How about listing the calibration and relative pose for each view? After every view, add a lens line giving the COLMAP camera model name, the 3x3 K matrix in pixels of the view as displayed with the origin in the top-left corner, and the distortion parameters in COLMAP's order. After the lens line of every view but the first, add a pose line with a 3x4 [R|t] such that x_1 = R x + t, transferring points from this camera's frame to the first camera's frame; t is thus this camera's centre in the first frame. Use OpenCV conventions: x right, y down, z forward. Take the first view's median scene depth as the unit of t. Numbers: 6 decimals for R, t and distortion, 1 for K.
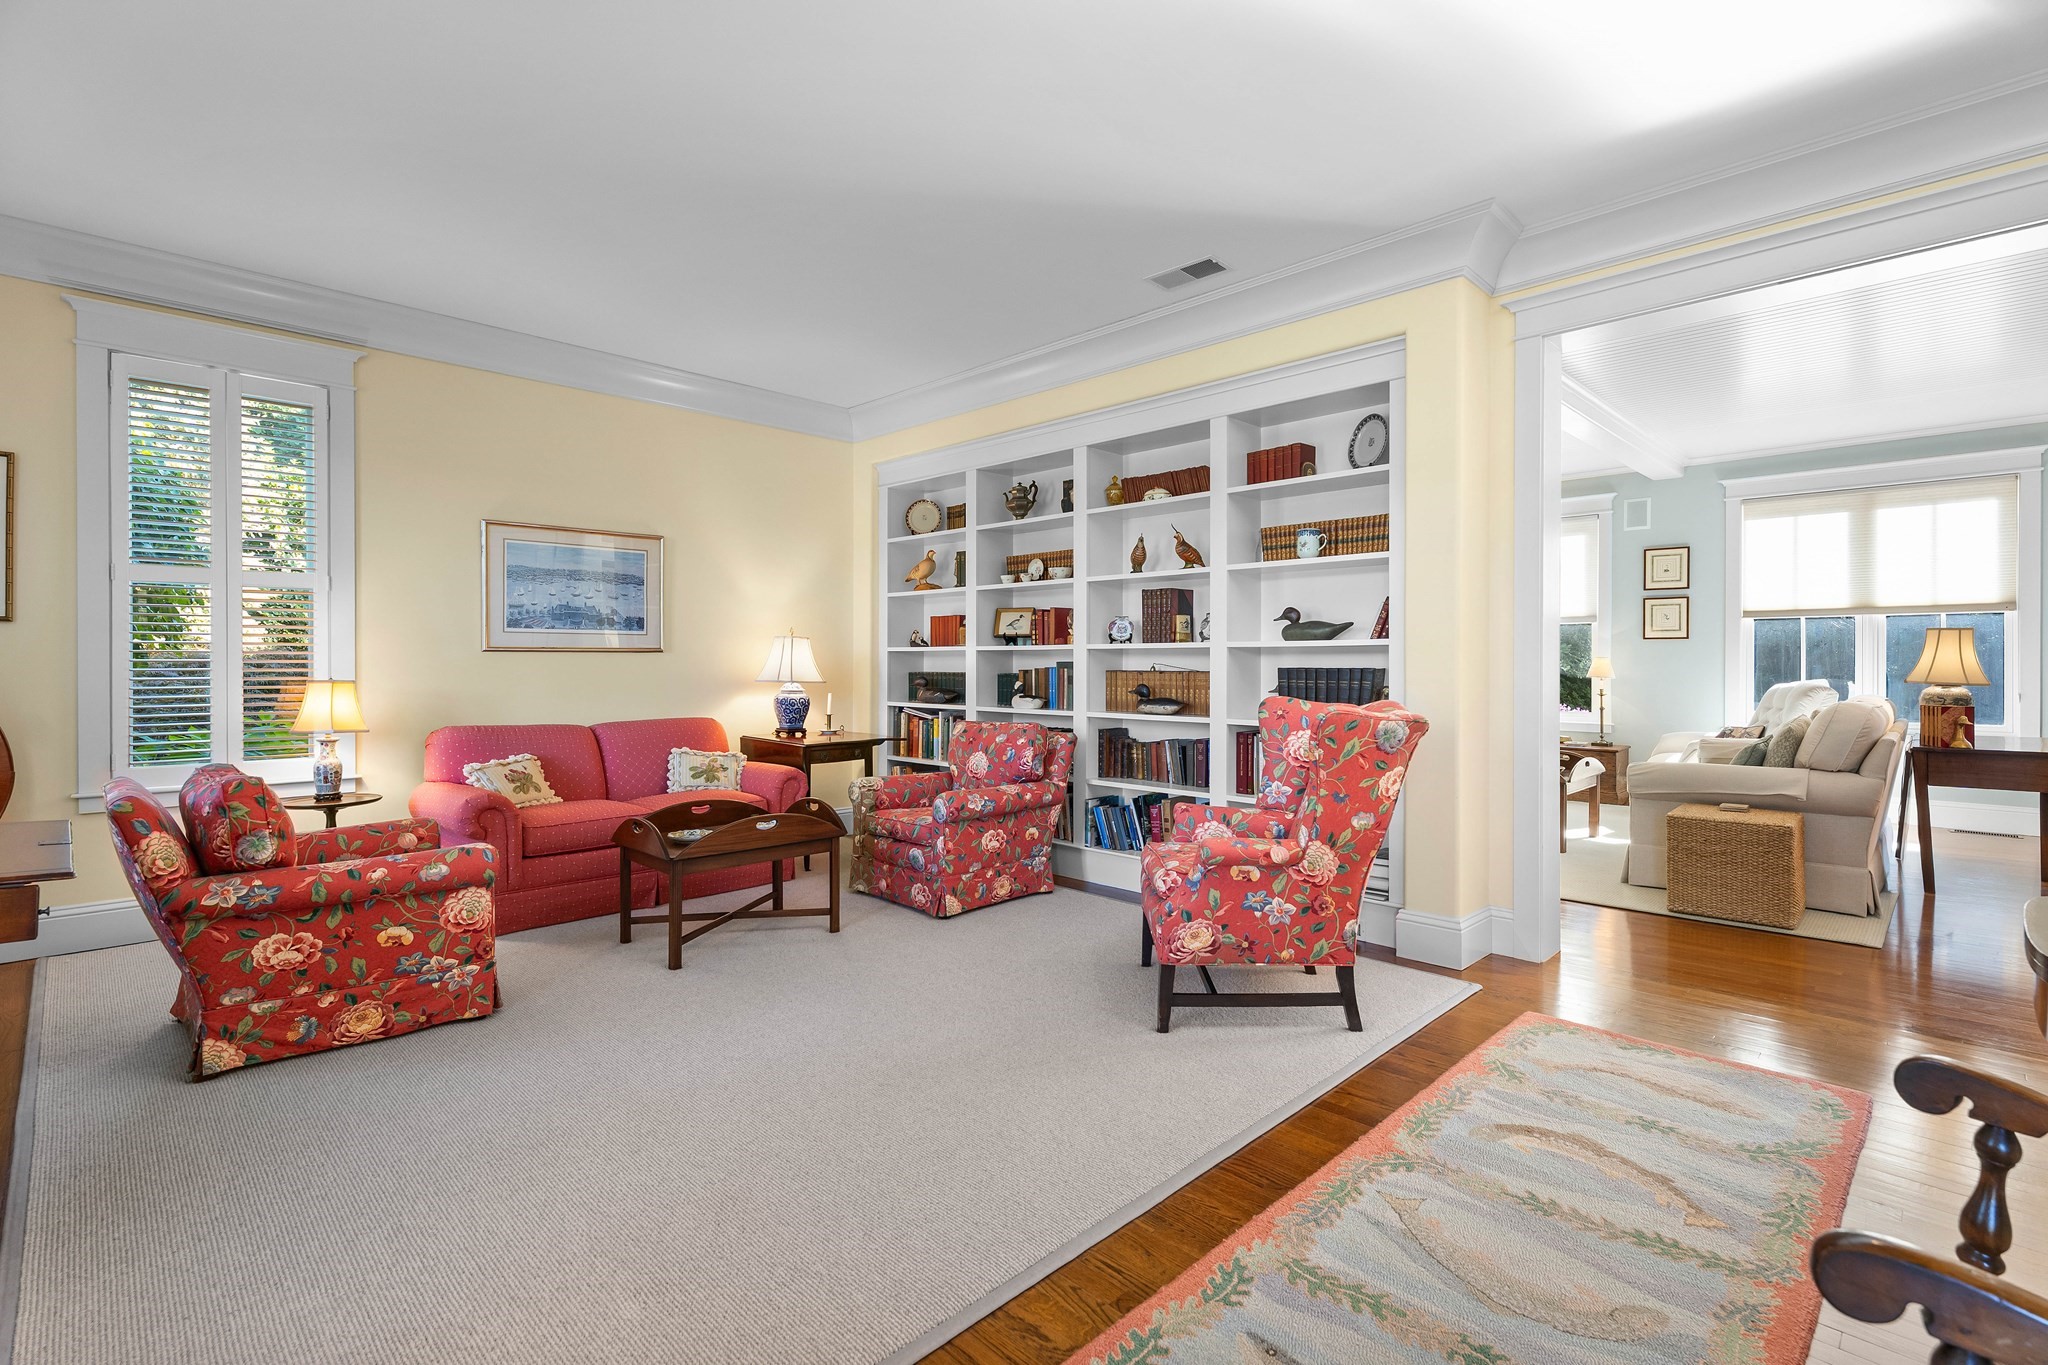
lens RADIAL K [[927.6, 0, 1009.4], [0, 927.6, 661.2], [0, 0, 1]] dist [0.000498, -0.000450]
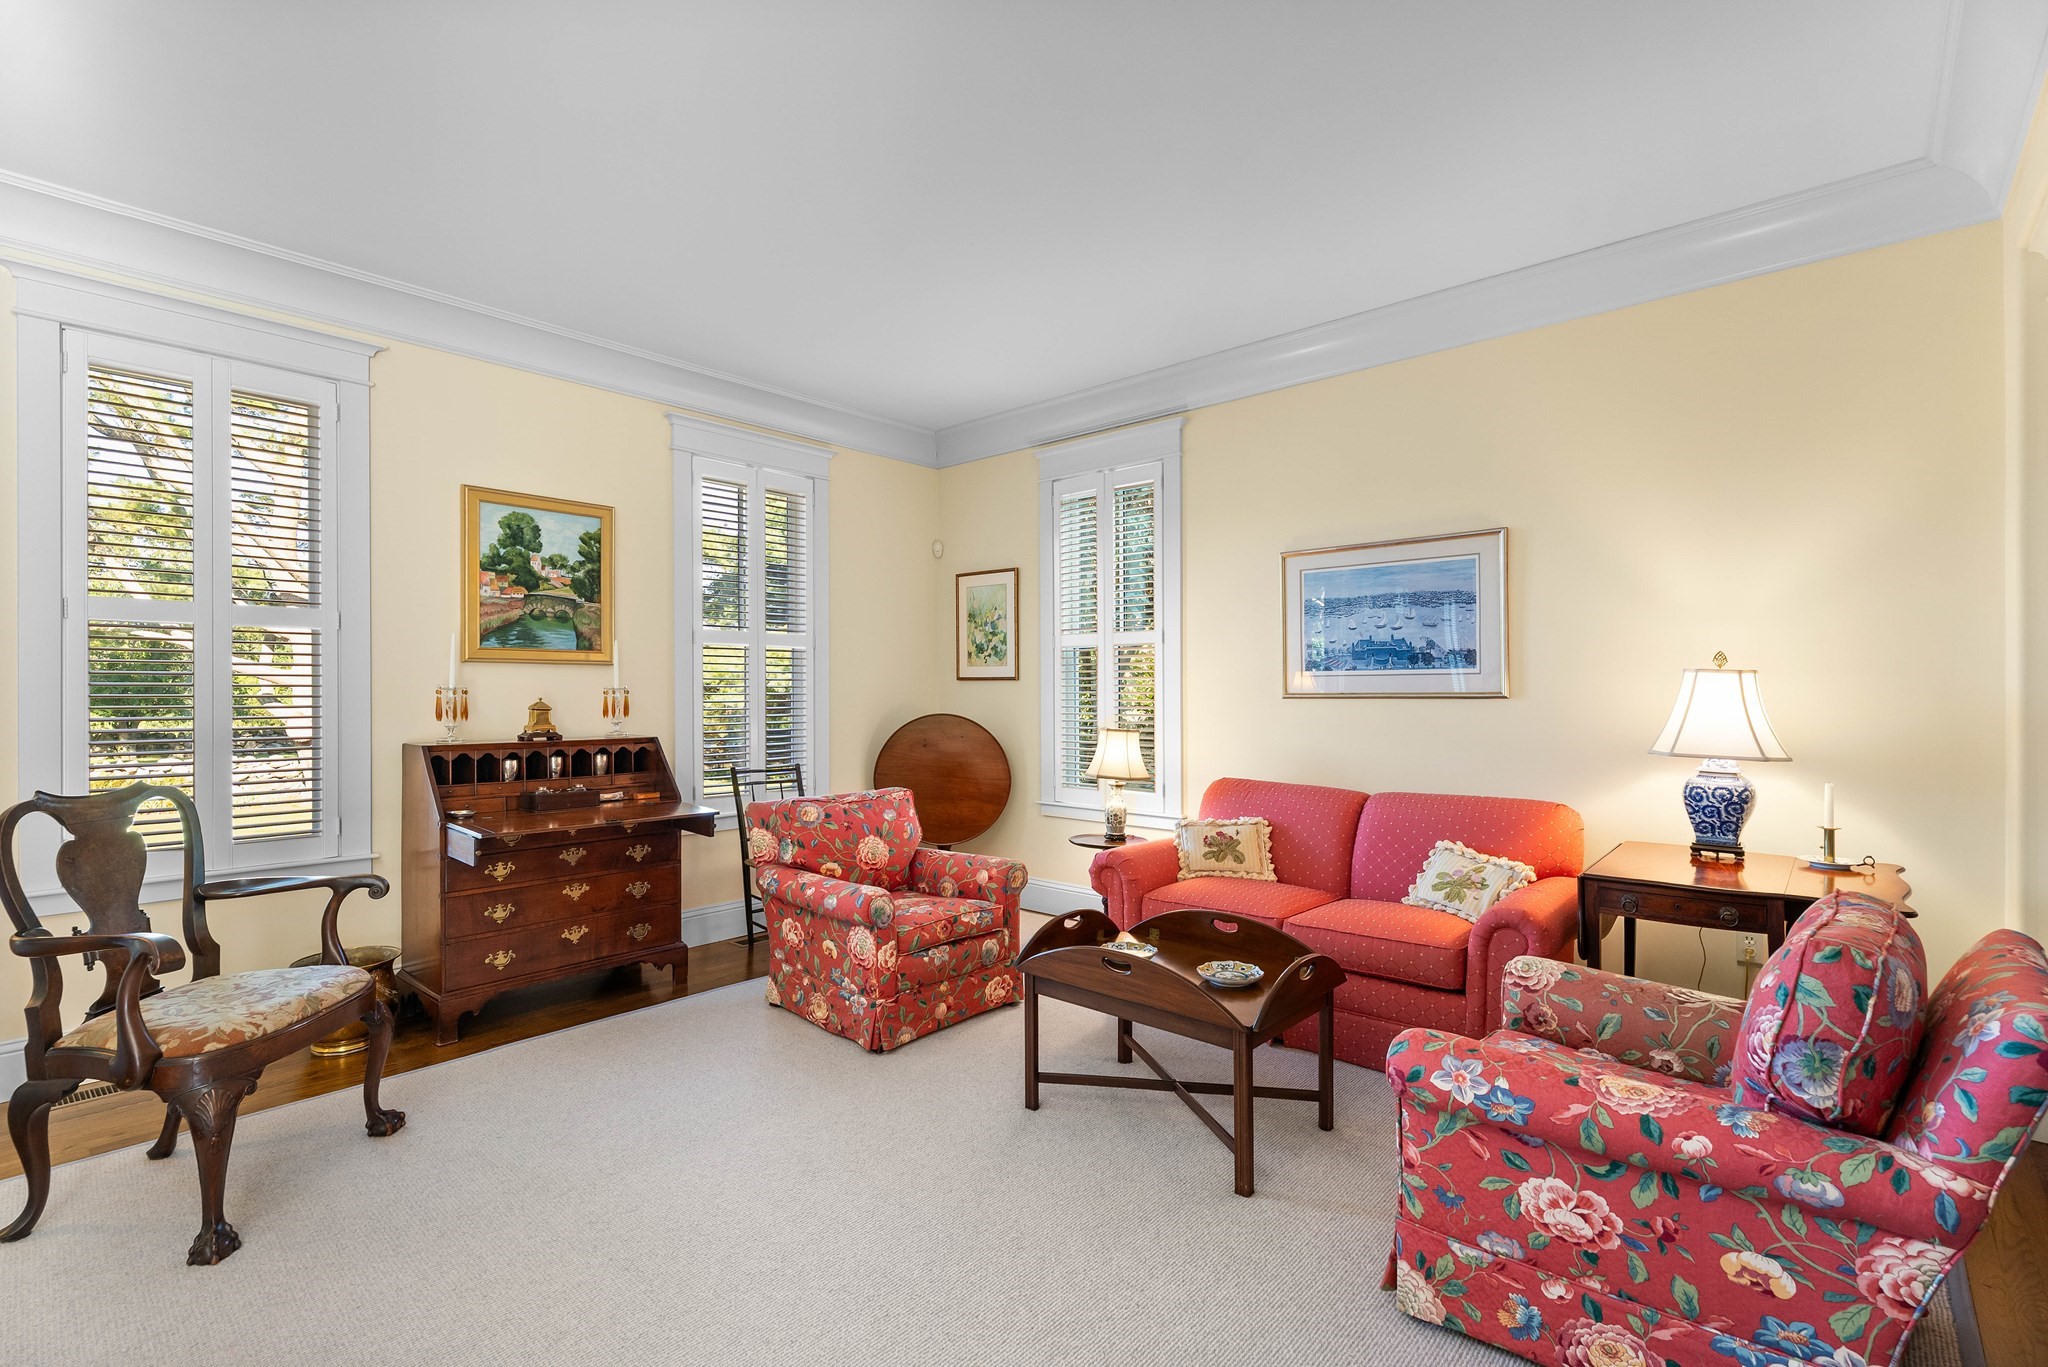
lens RADIAL K [[927.6, 0, 1009.4], [0, 927.6, 662.2], [0, 0, 1]] dist [0.000498, -0.000450]
pose [[0.061197, -0.029151, -0.997700, 0.350667], [0.005560, 0.999568, -0.028865, -0.022561], [0.998110, -0.003781, 0.061332, 0.733197]]
